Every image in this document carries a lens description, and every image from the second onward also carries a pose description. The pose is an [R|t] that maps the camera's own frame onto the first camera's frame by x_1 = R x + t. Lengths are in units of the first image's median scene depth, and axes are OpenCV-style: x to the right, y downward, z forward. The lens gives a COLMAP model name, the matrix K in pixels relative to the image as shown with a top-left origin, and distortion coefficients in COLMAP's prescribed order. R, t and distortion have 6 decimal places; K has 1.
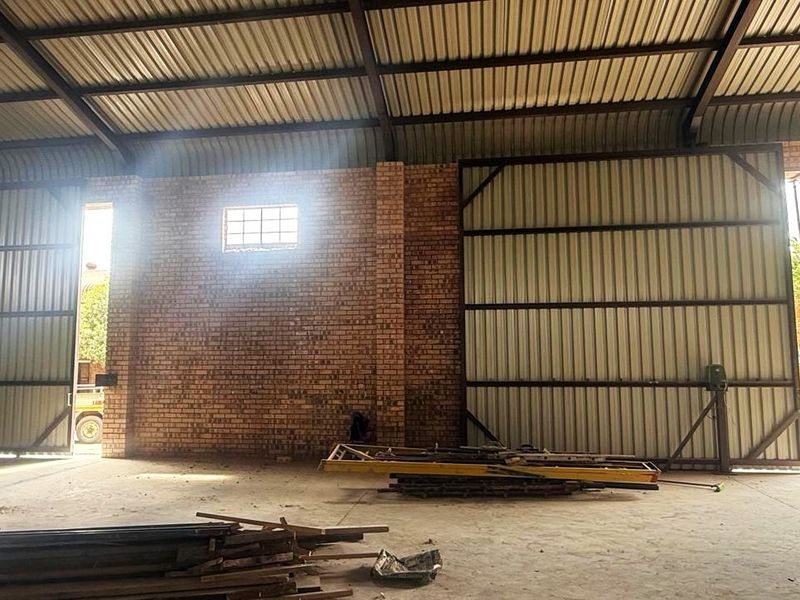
lens RADIAL K [[561.5, 0, 387.9], [0, 561.5, 303.9], [0, 0, 1]] dist [0.093148, -0.085981]
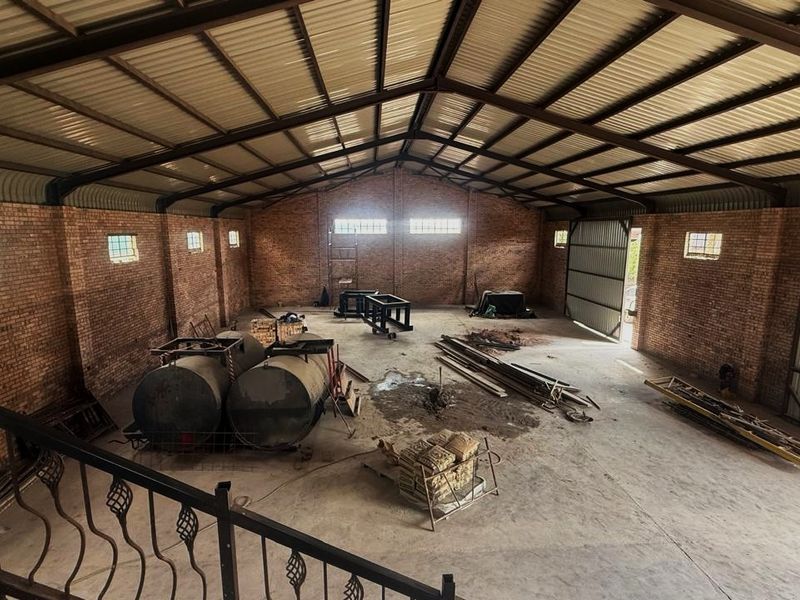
lens RADIAL K [[424.5, 0, 416.2], [0, 424.5, 299.5], [0, 0, 1]] dist [-0.000284, 0.000135]
pose [[0.239964, 0.168960, -0.955965, 0.849674], [0.084971, 0.977303, 0.194061, -0.304094], [0.967056, -0.127797, 0.220161, -0.149622]]
